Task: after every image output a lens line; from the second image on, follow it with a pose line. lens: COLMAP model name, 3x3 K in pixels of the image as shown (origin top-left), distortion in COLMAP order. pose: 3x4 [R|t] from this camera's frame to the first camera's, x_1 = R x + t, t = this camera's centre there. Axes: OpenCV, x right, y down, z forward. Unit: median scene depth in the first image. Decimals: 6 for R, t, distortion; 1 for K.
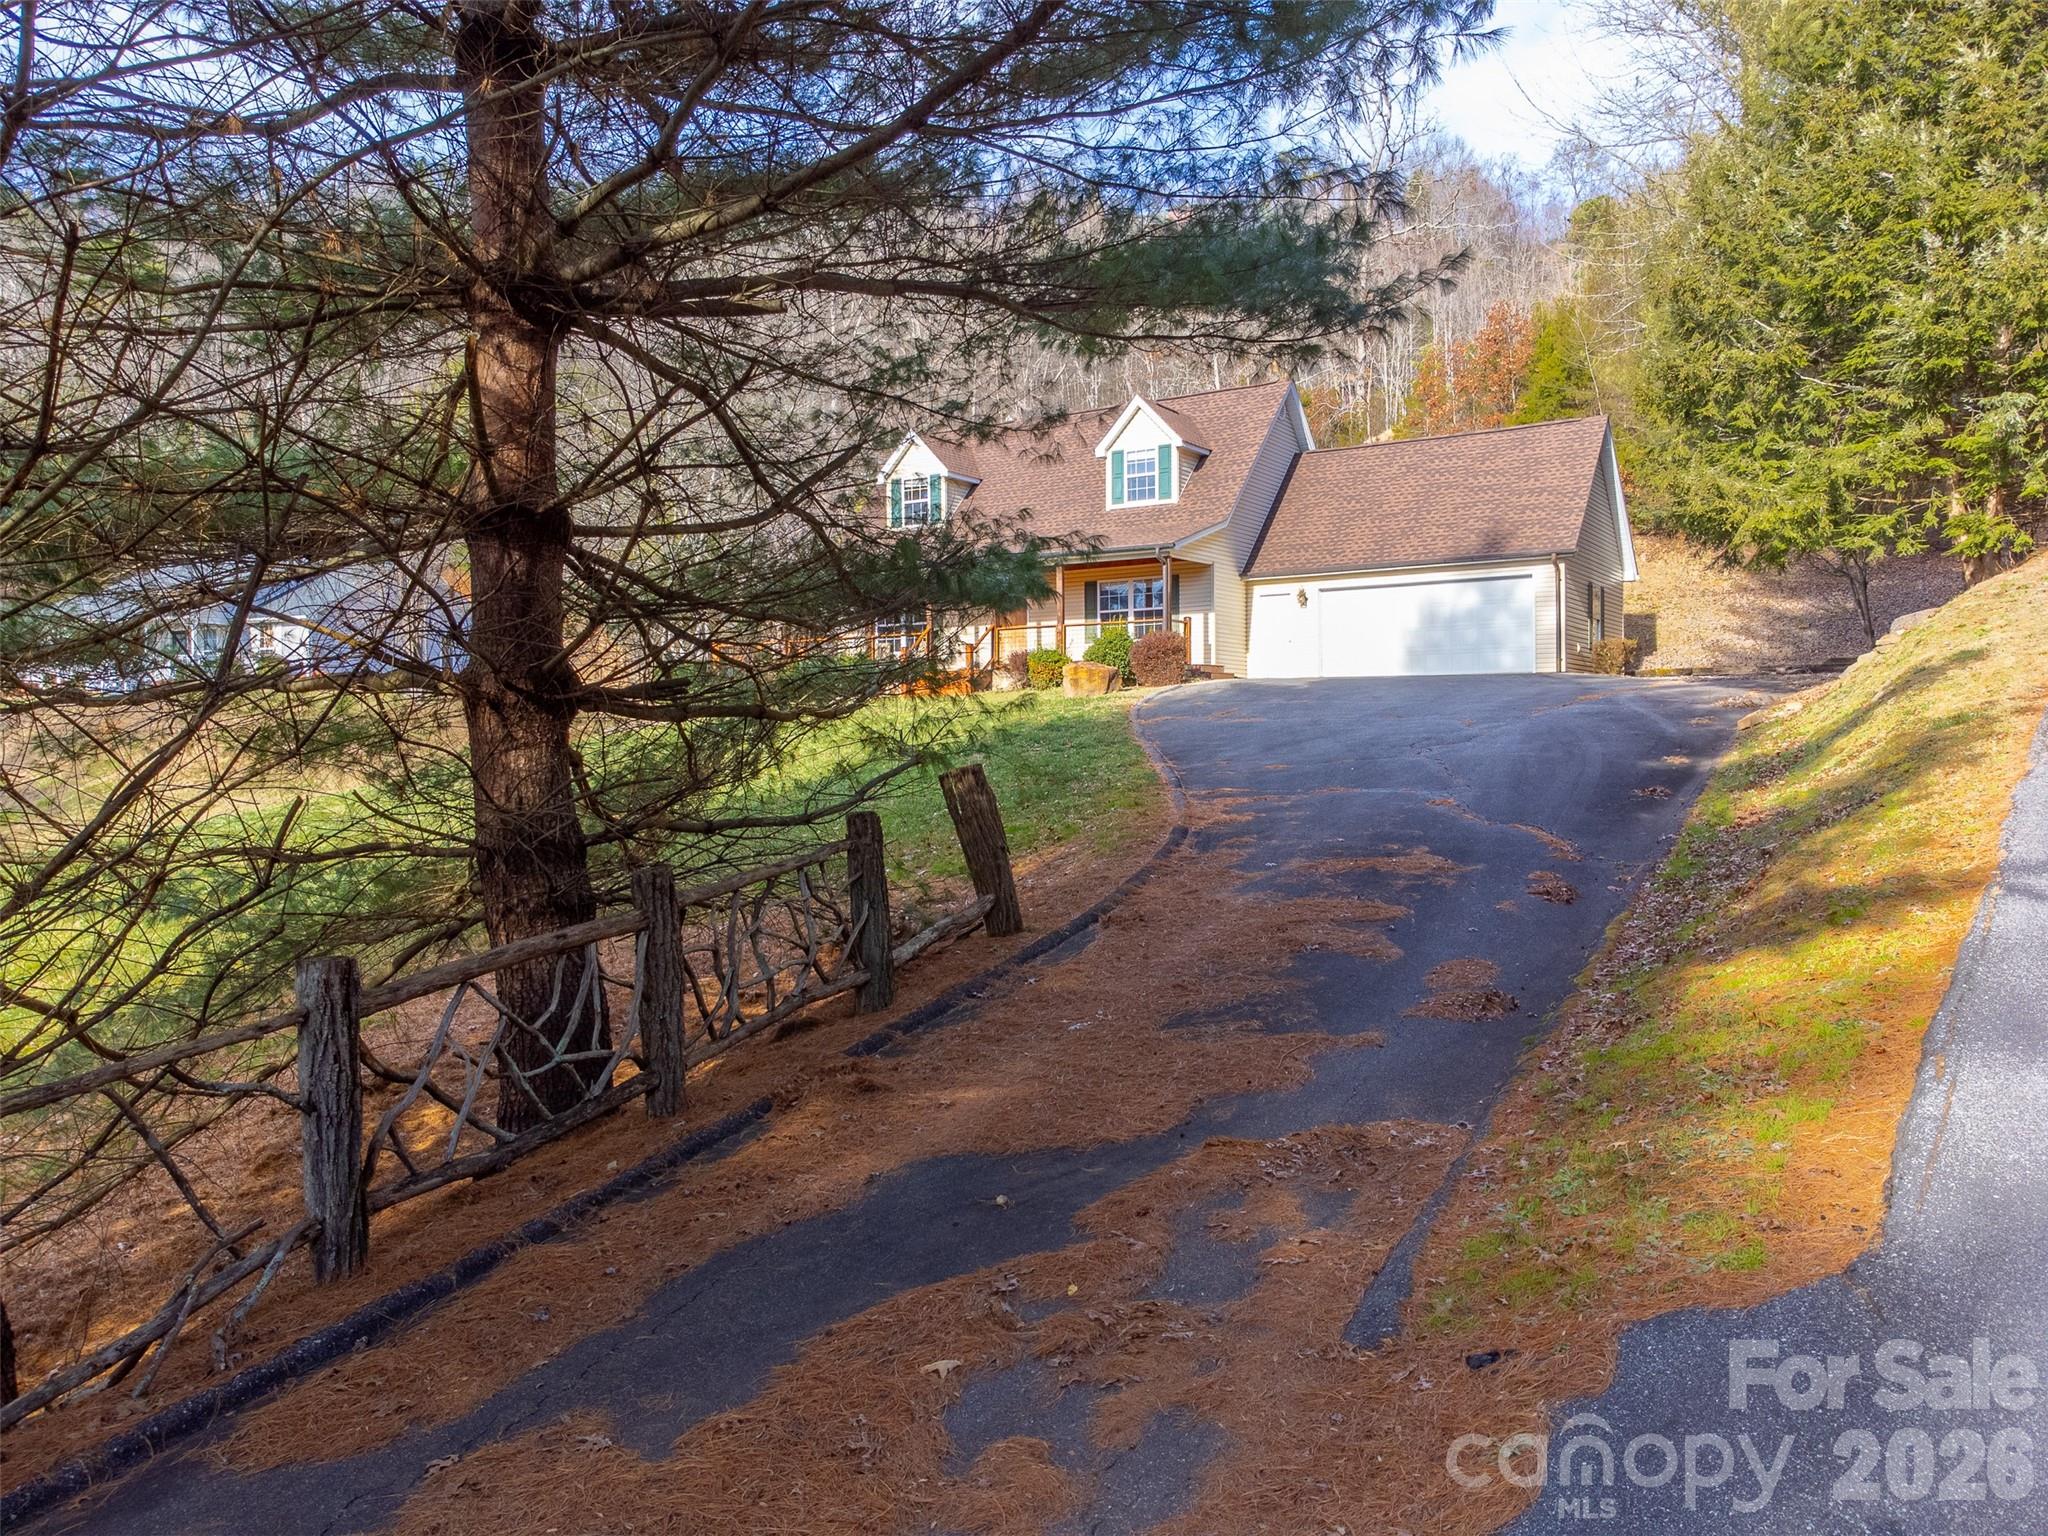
lens RADIAL K [[1512.2, 0, 968.0], [0, 1512.2, 793.0], [0, 0, 1]] dist [0.003902, -0.011835]
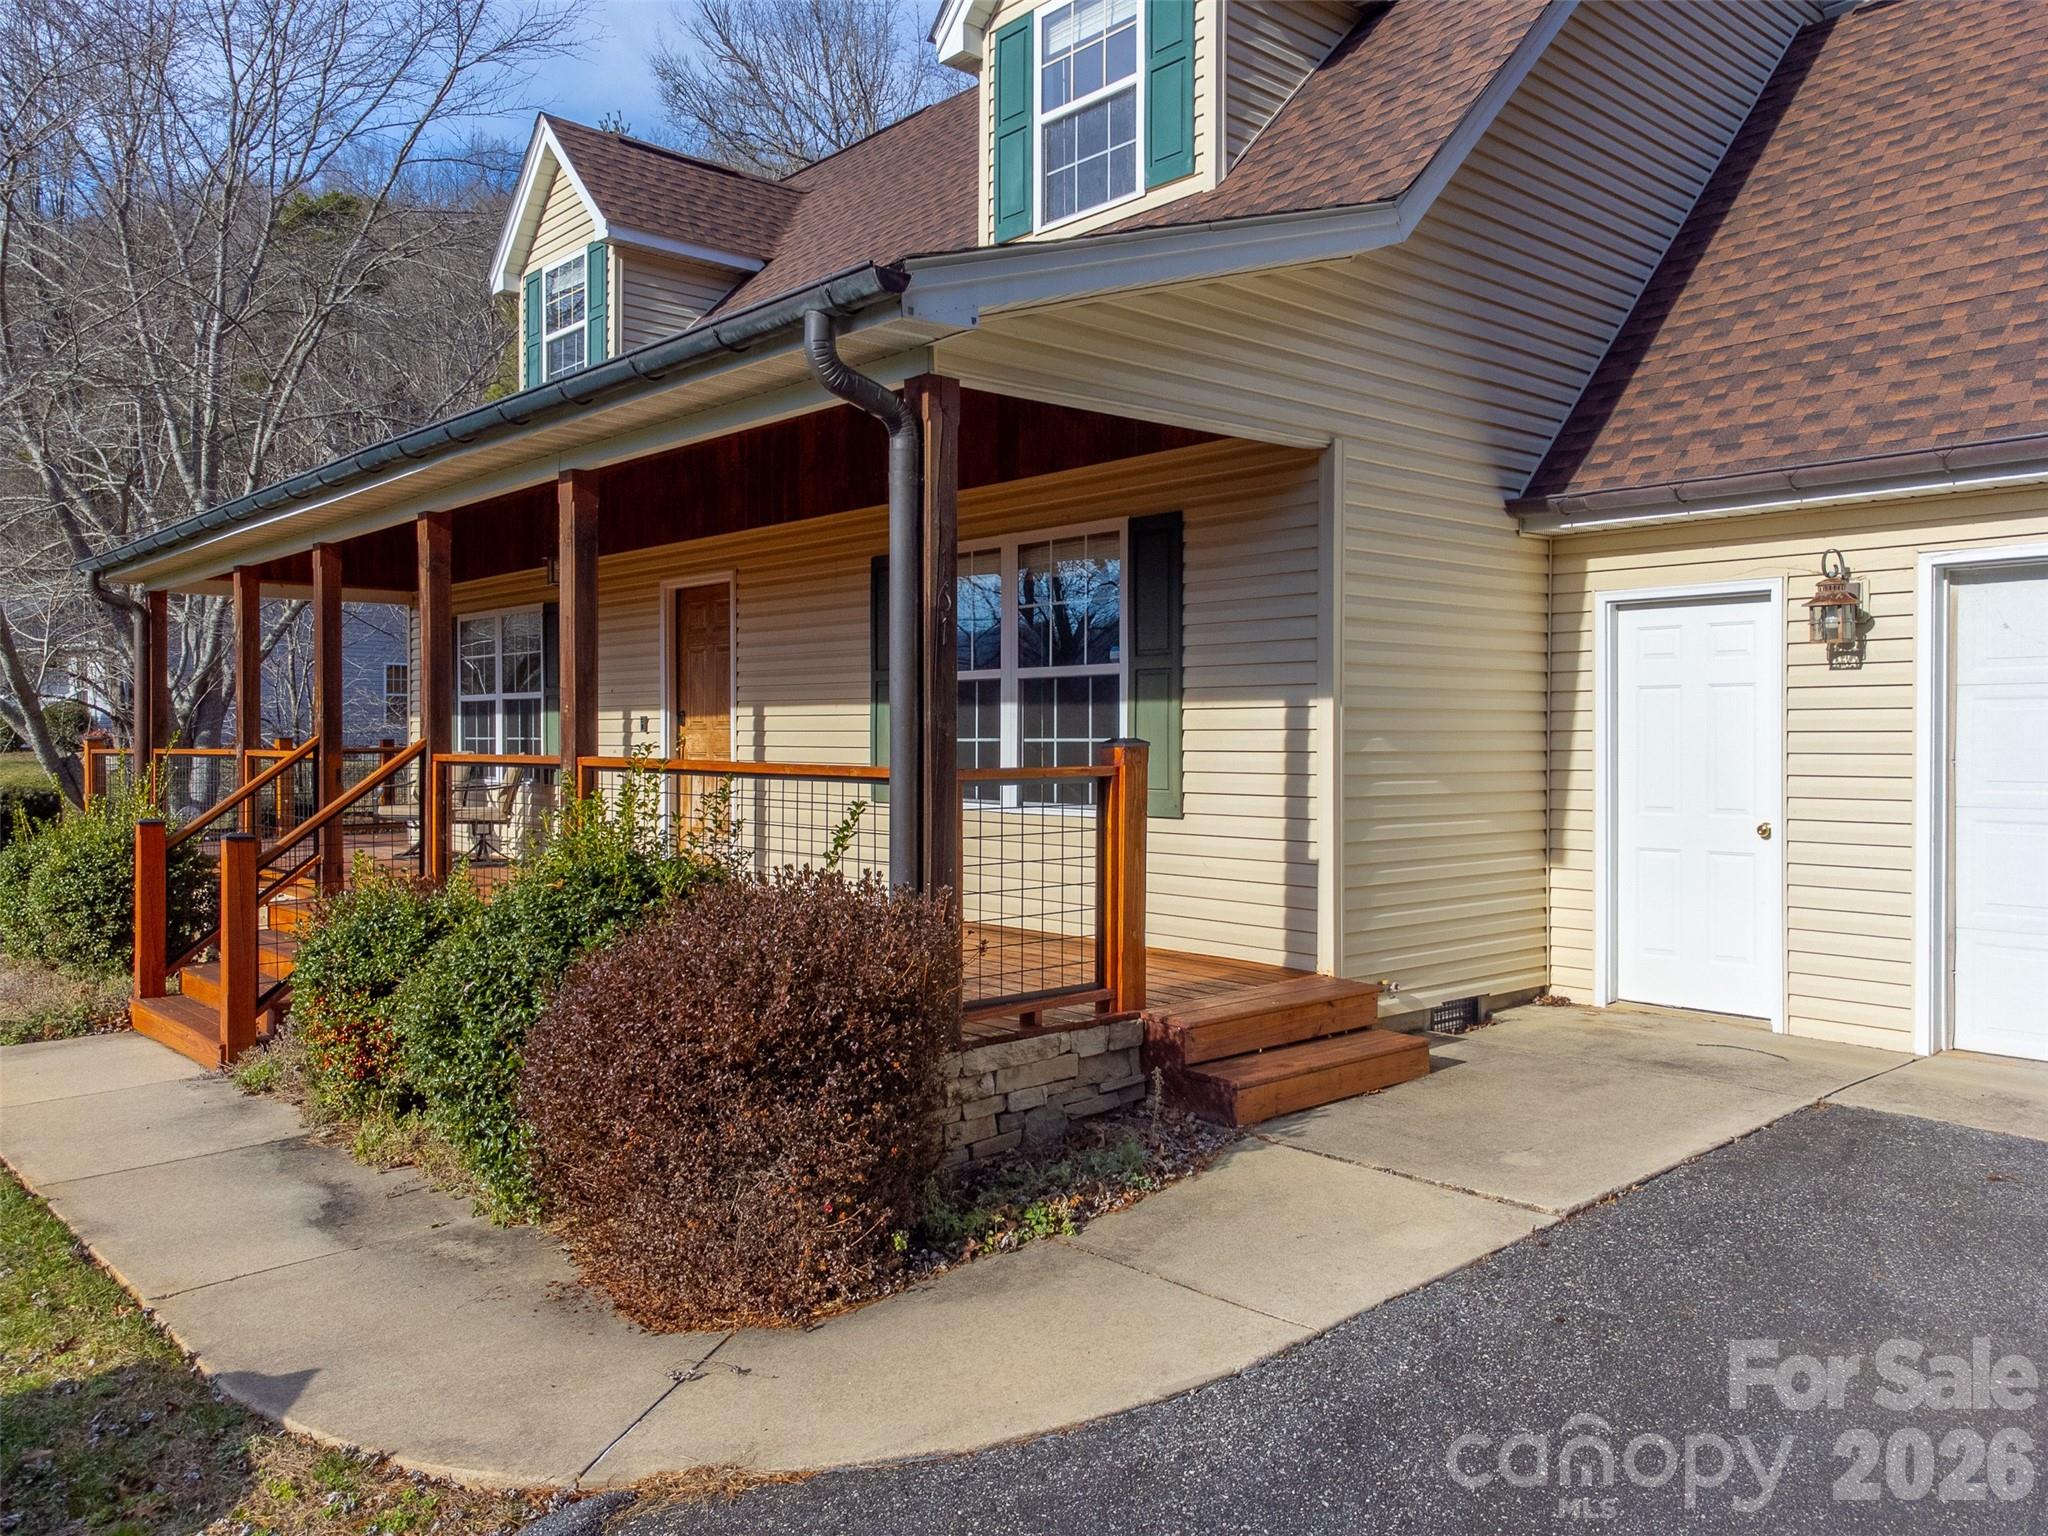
lens RADIAL K [[1560.7, 0, 985.2], [0, 1560.7, 748.2], [0, 0, 1]] dist [0.025546, -0.004463]
pose [[0.966362, 0.011749, -0.256917, 0.171141], [-0.018217, 0.999574, -0.022810, -0.107985], [0.256539, 0.026723, 0.966164, 0.797335]]
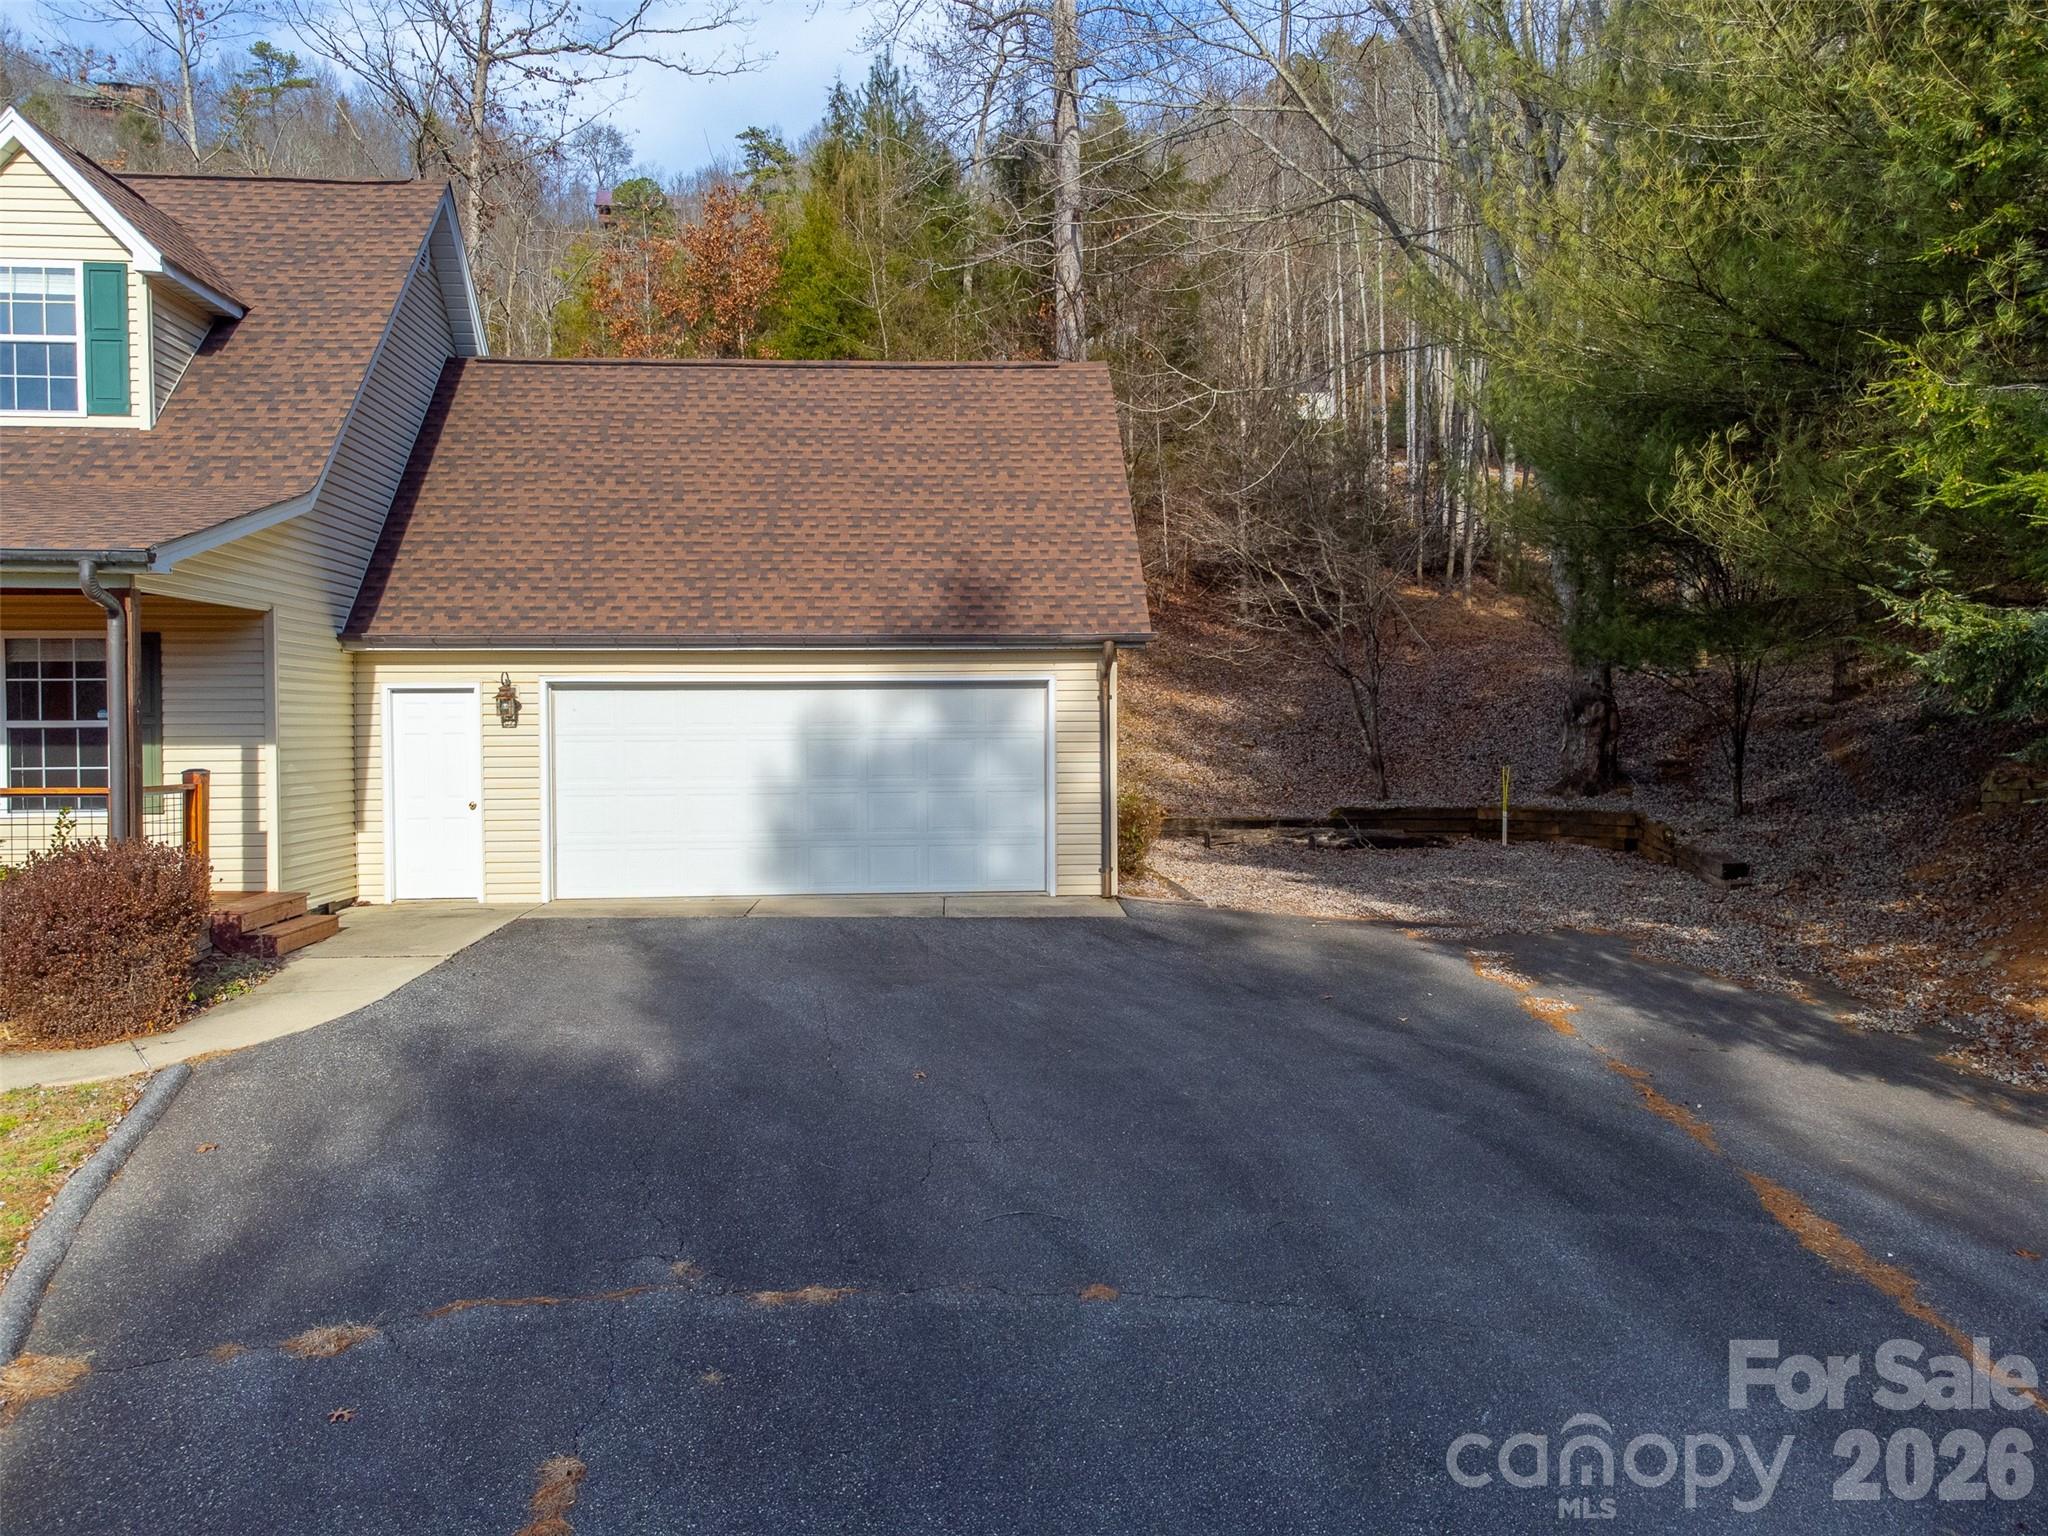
lens RADIAL K [[1544.8, 0, 1024.2], [0, 1544.8, 756.0], [0, 0, 1]] dist [0.033072, -0.003105]
pose [[0.789880, -0.006707, 0.613225, 0.076461], [0.020440, 0.999673, -0.015395, -0.107501], [-0.612921, 0.024695, 0.789758, 0.597743]]
